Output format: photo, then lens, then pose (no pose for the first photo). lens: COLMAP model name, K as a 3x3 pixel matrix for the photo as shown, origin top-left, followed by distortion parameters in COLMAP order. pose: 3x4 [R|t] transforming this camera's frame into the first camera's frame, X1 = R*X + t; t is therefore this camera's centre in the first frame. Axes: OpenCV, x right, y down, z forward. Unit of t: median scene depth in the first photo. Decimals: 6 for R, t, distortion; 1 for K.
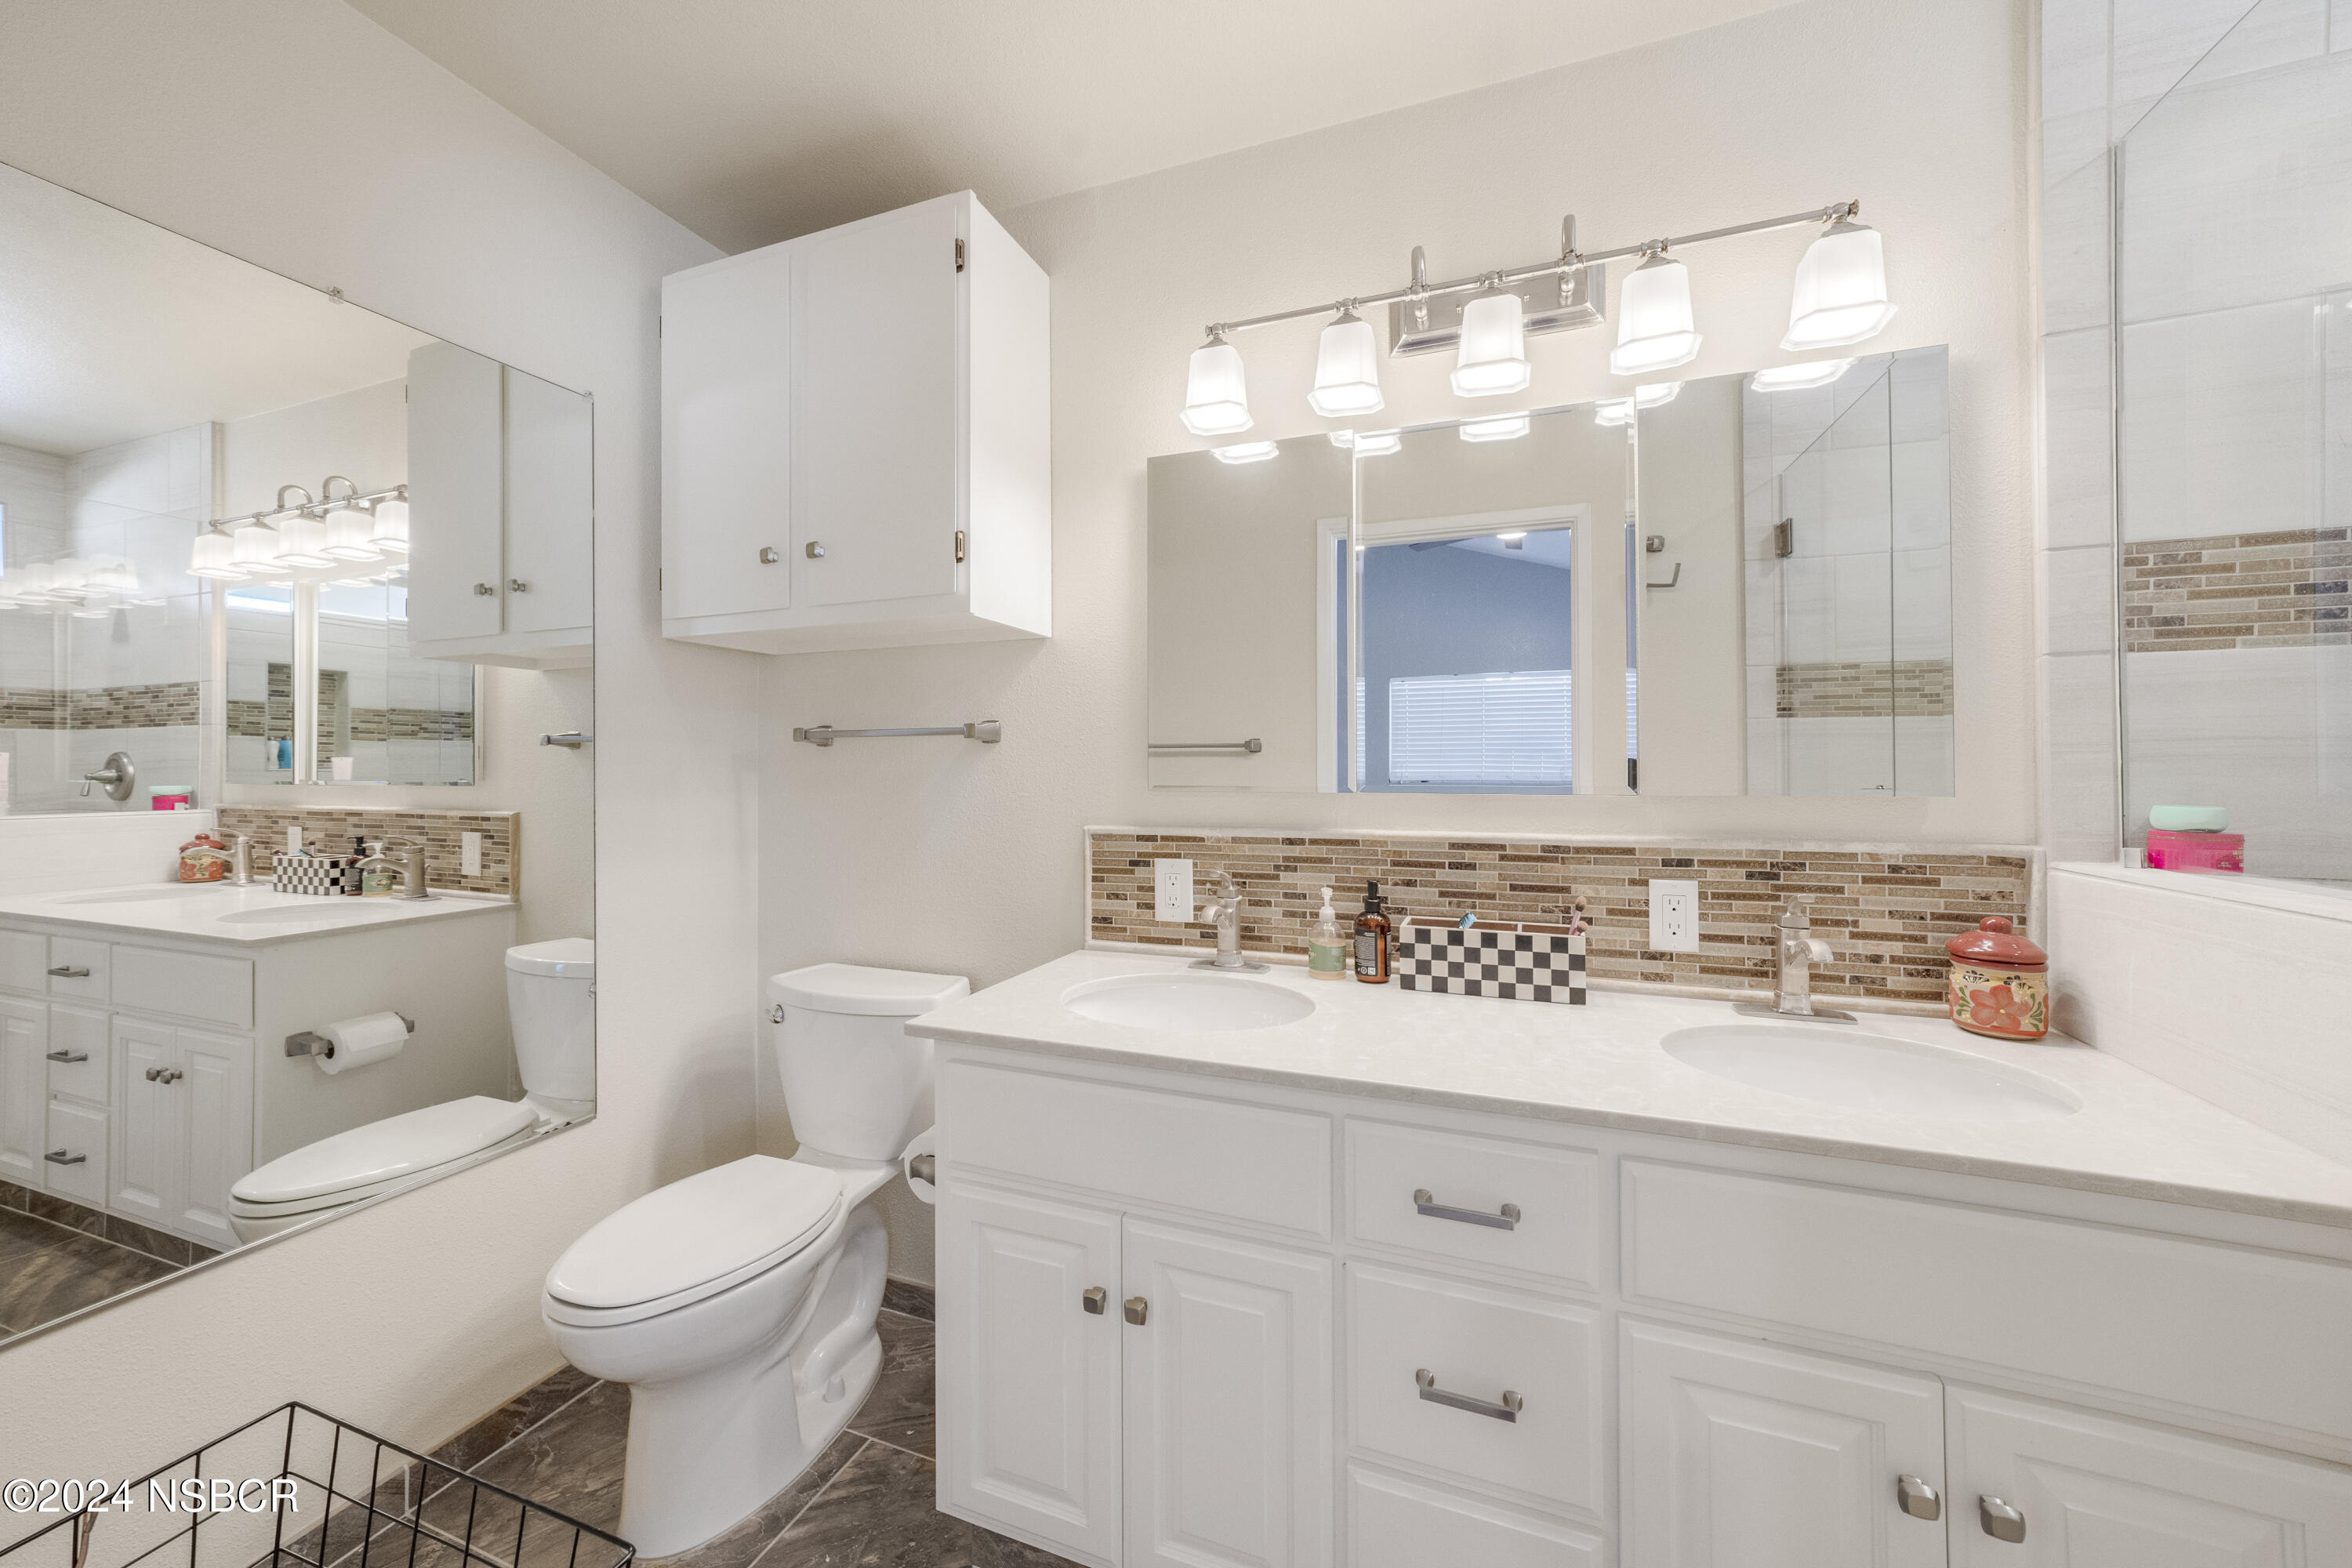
lens RADIAL K [[875.7, 0, 1166.7], [0, 875.7, 766.6], [0, 0, 1]] dist [-0.000677, 0.000273]
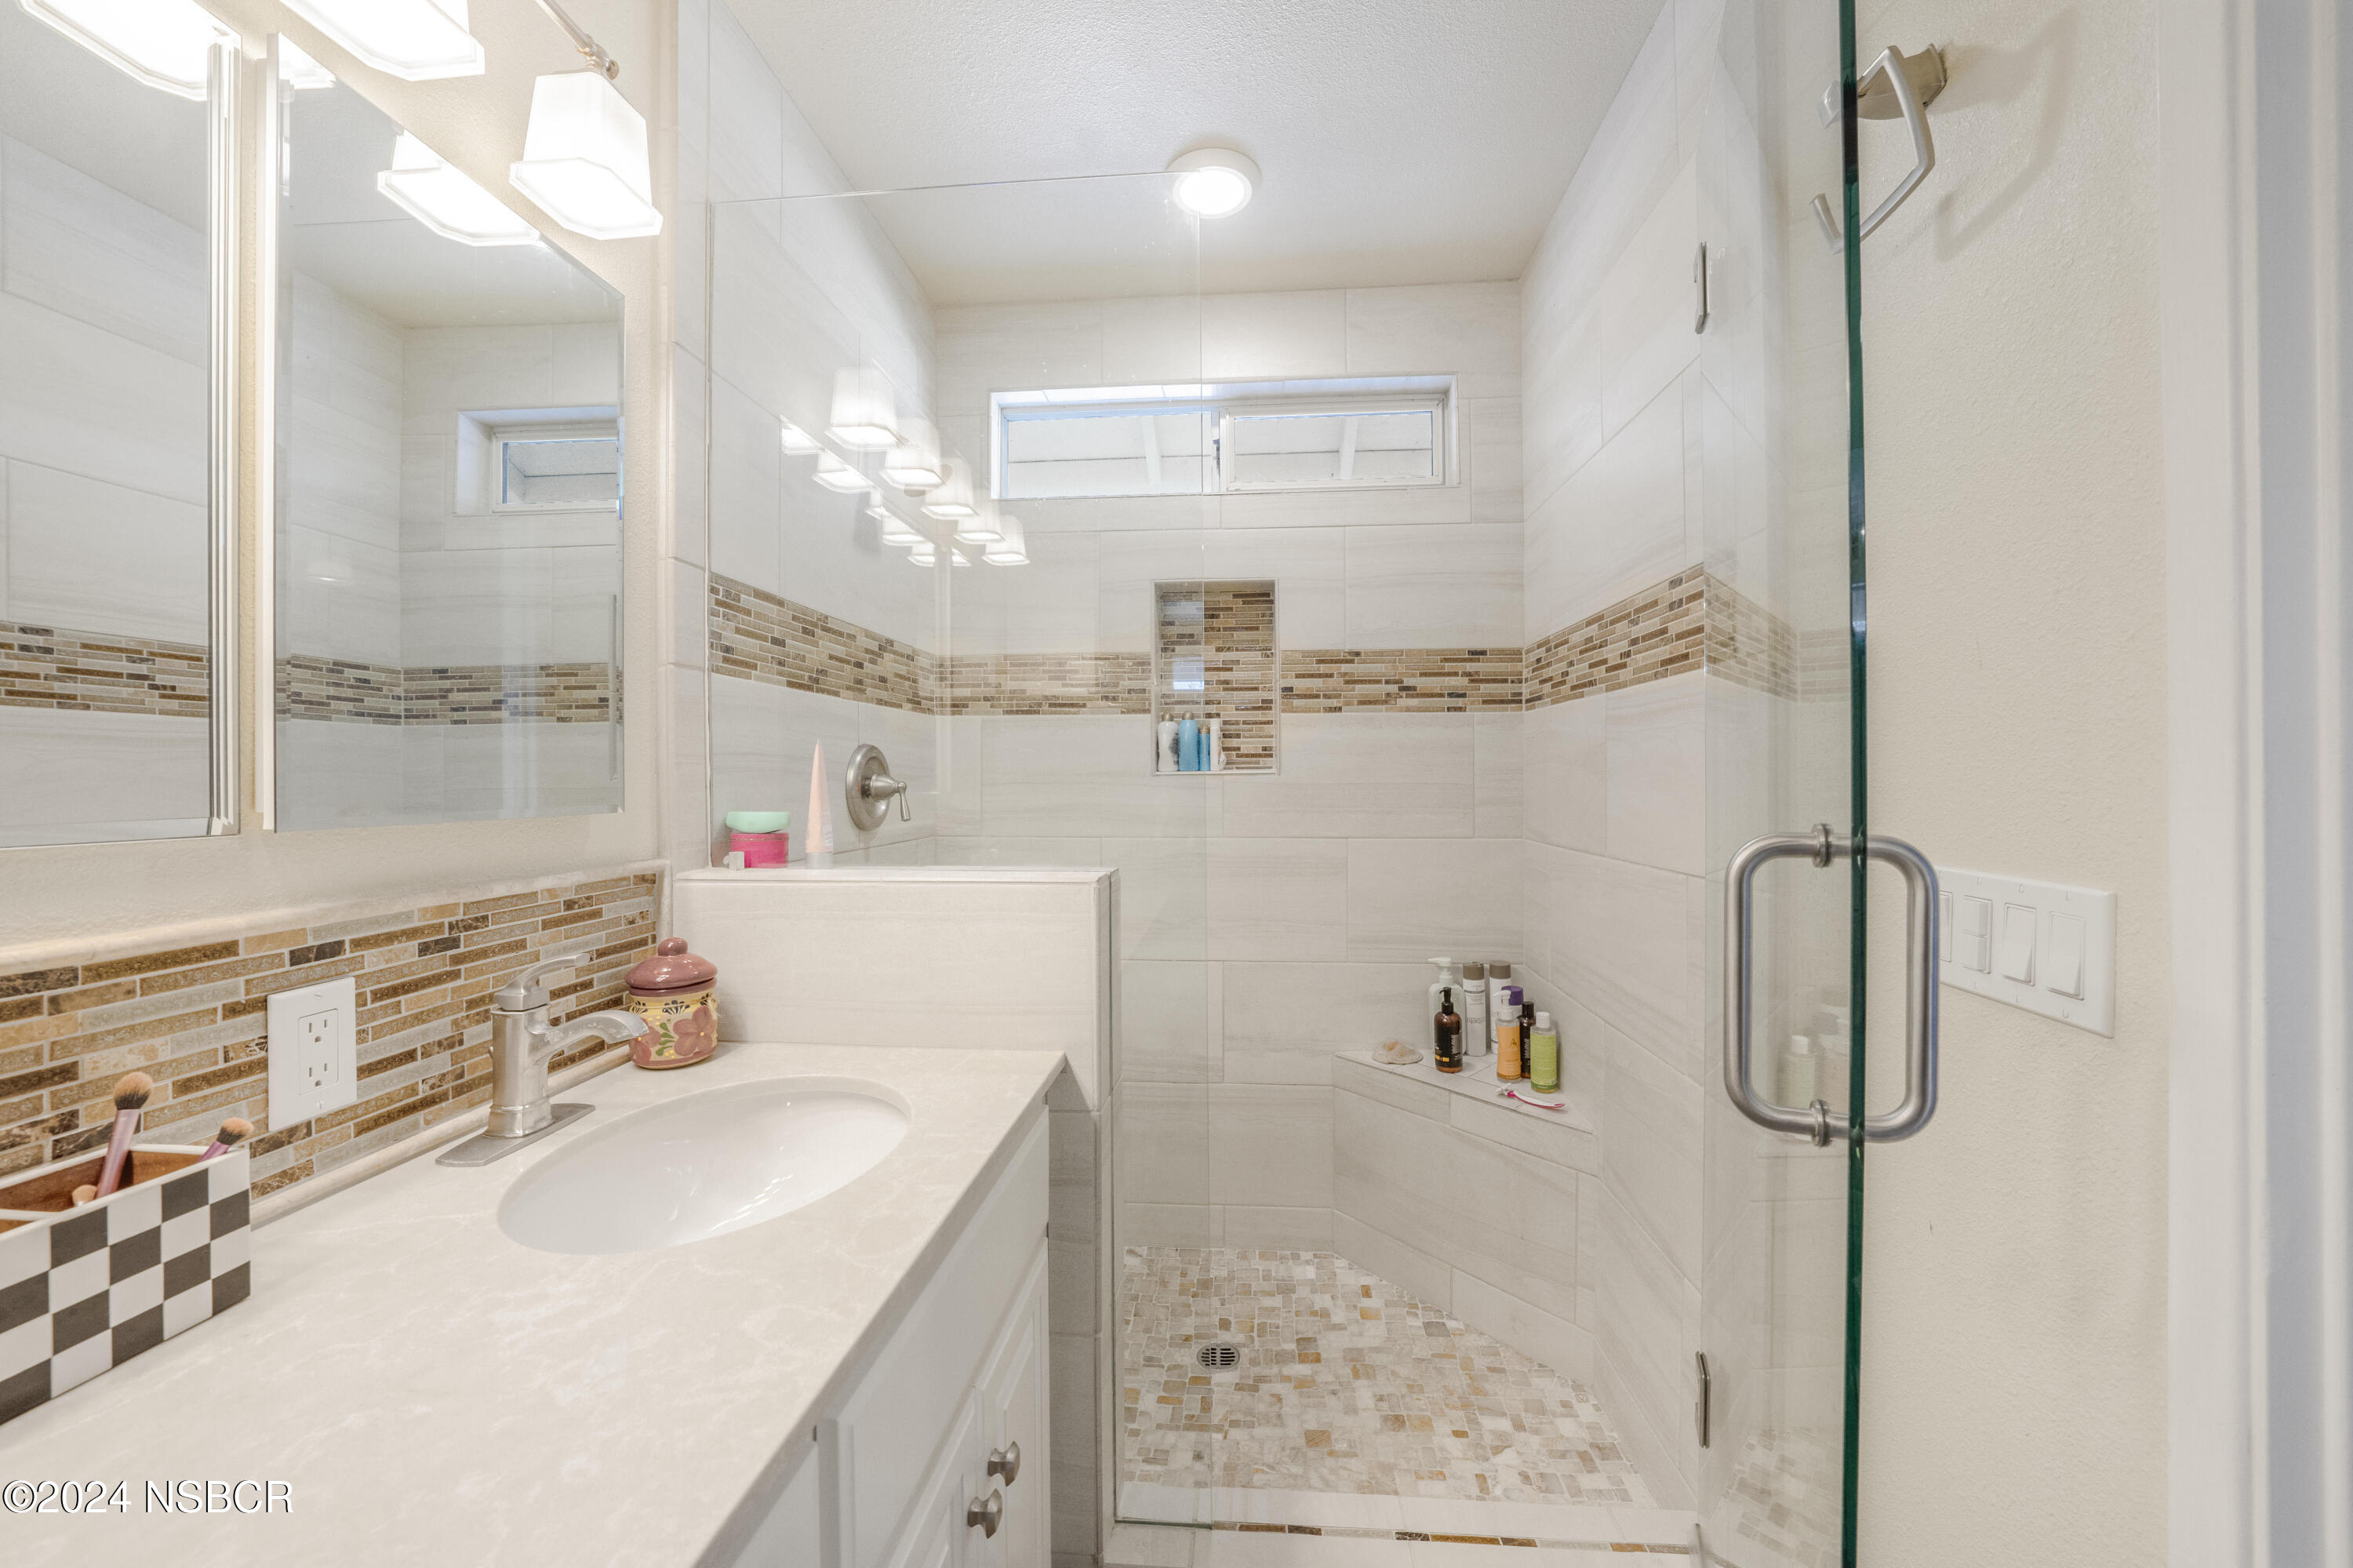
lens RADIAL K [[876.1, 0, 1171.1], [0, 876.1, 772.2], [0, 0, 1]] dist [-0.000677, 0.000273]
pose [[-0.238371, 0.010586, 0.971117, -0.080290], [0.009225, 0.999920, -0.008636, 0.006829], [-0.971130, 0.006900, -0.238449, 0.628272]]
